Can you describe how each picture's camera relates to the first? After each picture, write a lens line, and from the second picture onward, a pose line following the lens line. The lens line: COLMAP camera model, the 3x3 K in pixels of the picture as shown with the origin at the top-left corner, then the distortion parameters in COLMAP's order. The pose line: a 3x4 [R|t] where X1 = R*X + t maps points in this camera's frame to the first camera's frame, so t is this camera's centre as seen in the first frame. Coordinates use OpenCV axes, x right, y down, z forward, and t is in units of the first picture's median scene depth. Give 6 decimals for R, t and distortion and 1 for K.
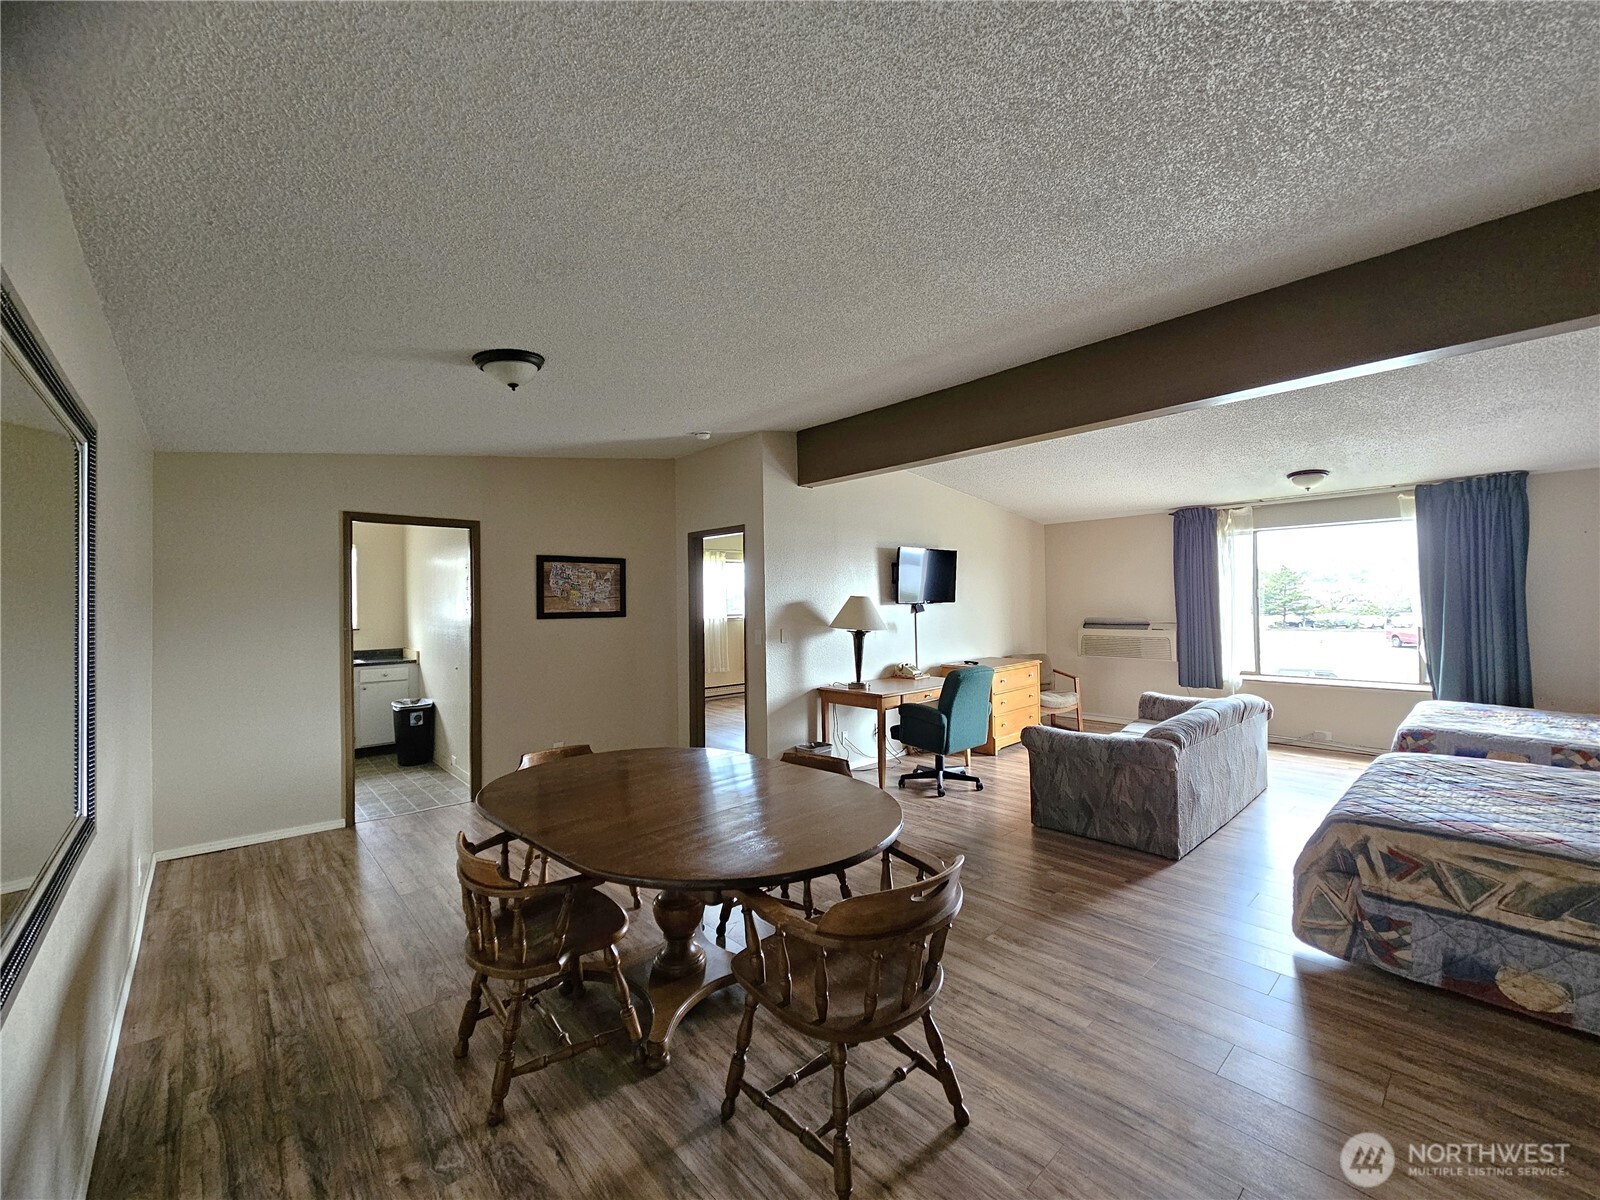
lens RADIAL K [[652.9, 0, 797.6], [0, 652.9, 597.0], [0, 0, 1]] dist [0.002588, 0.000141]
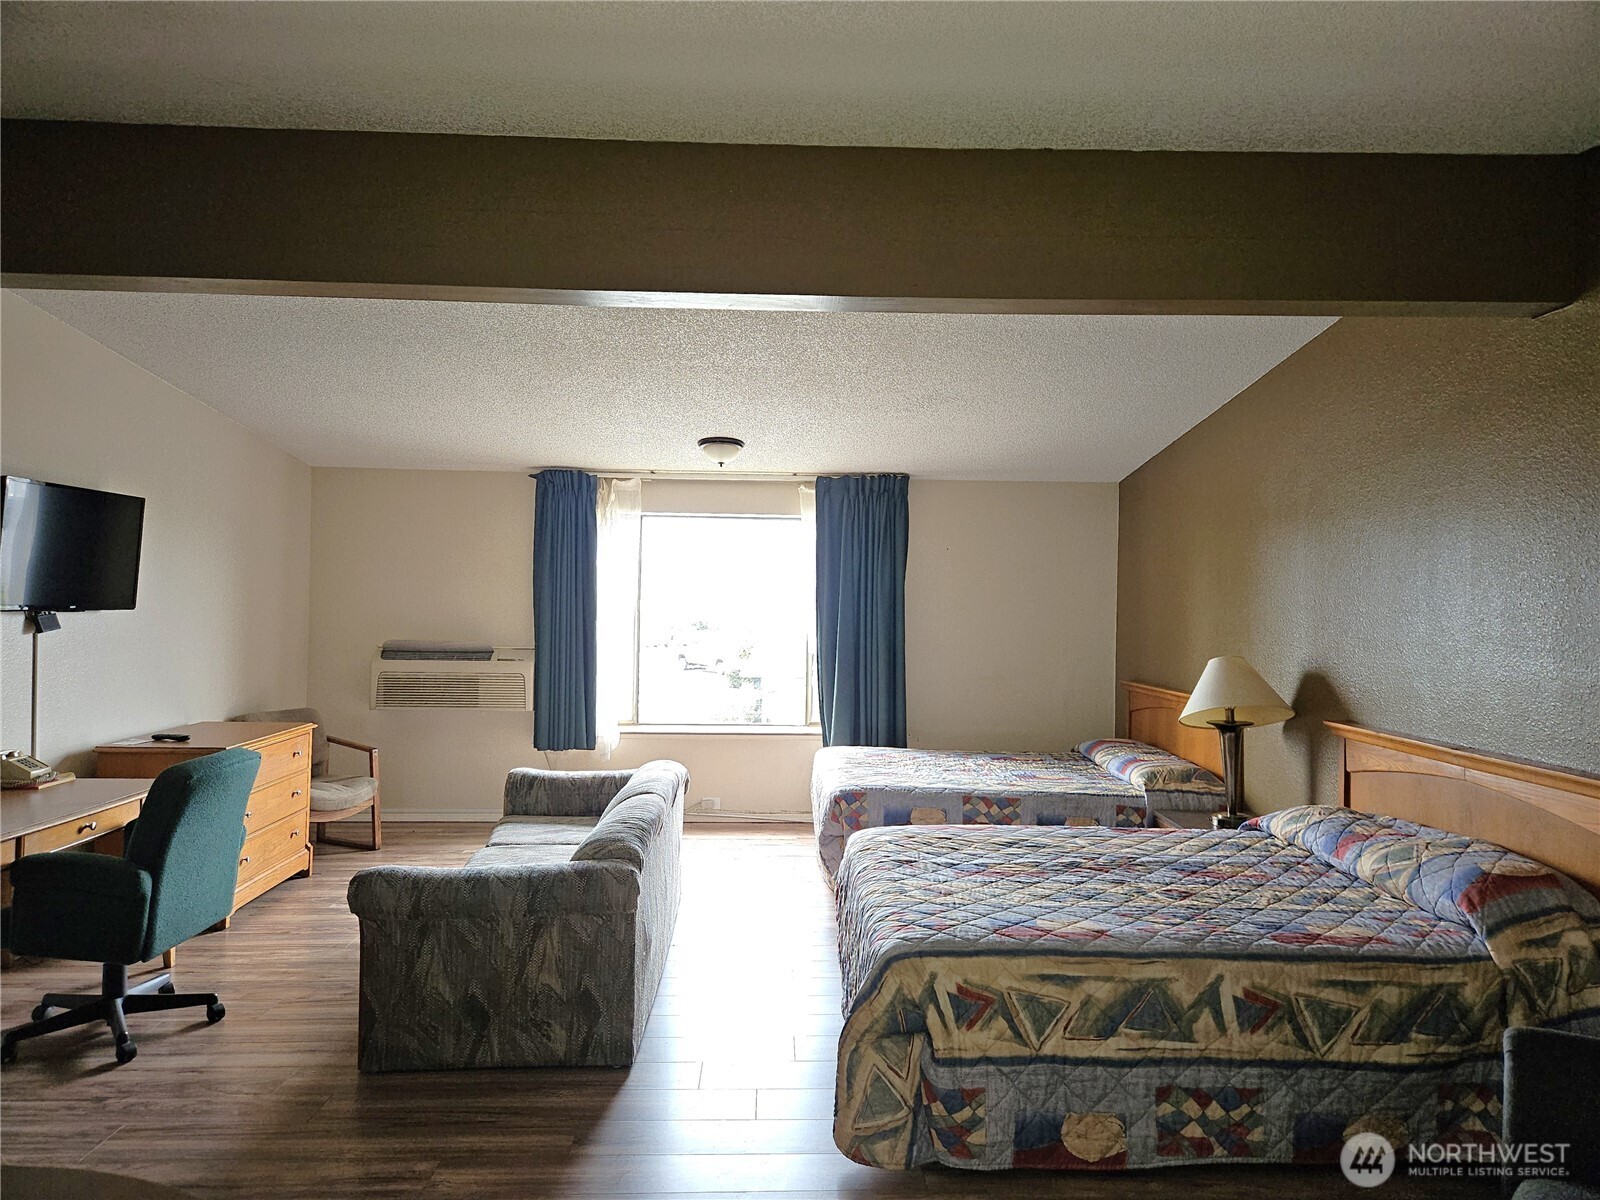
lens RADIAL K [[1060.0, 0, 805.6], [0, 1060.0, 591.9], [0, 0, 1]] dist [0.056085, -0.034527]
pose [[0.649774, 0.034752, 0.759332, -0.053601], [-0.030076, 0.999348, -0.020000, -0.005794], [-0.759532, -0.009842, 0.650395, 0.243159]]
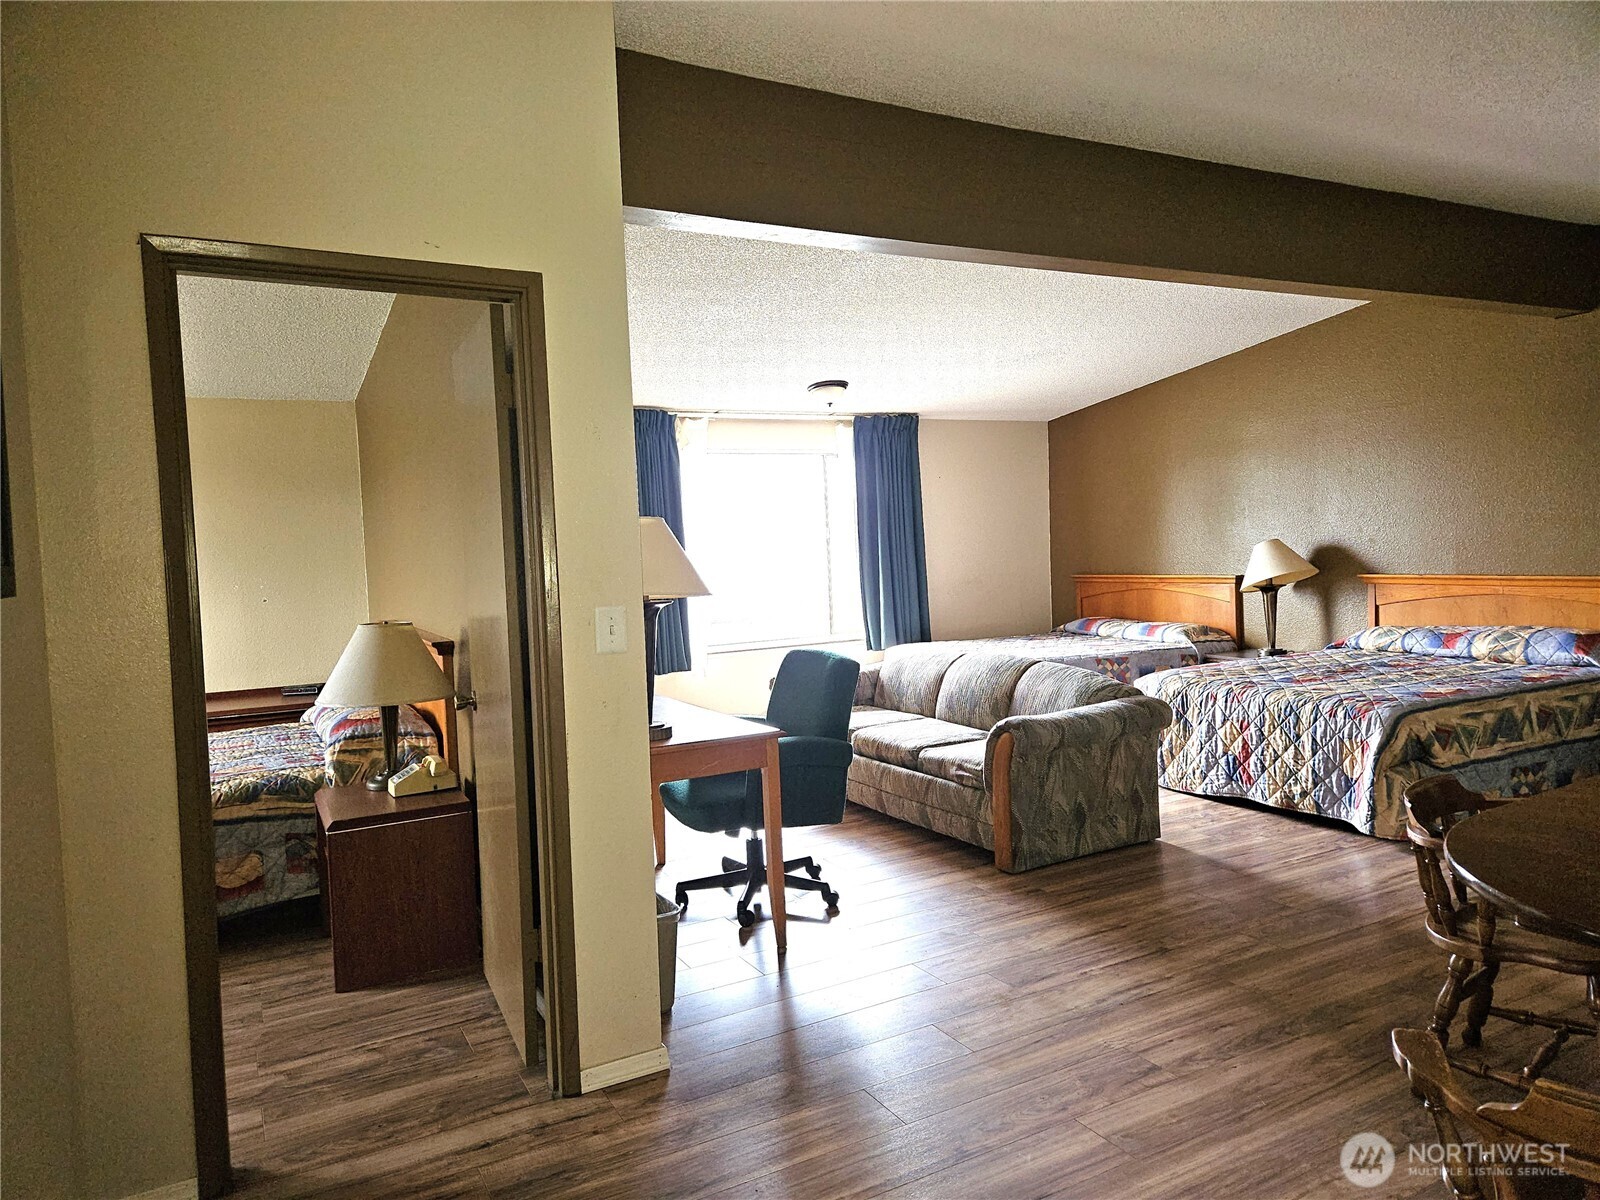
lens RADIAL K [[1060.0, 0, 759.2], [0, 1060.0, 615.4], [0, 0, 1]] dist [0.056085, -0.034527]
pose [[0.243772, -0.053172, 0.968374, -0.741140], [0.028414, 0.998459, 0.047671, 0.045089], [-0.969416, 0.015895, 0.244907, 1.057818]]
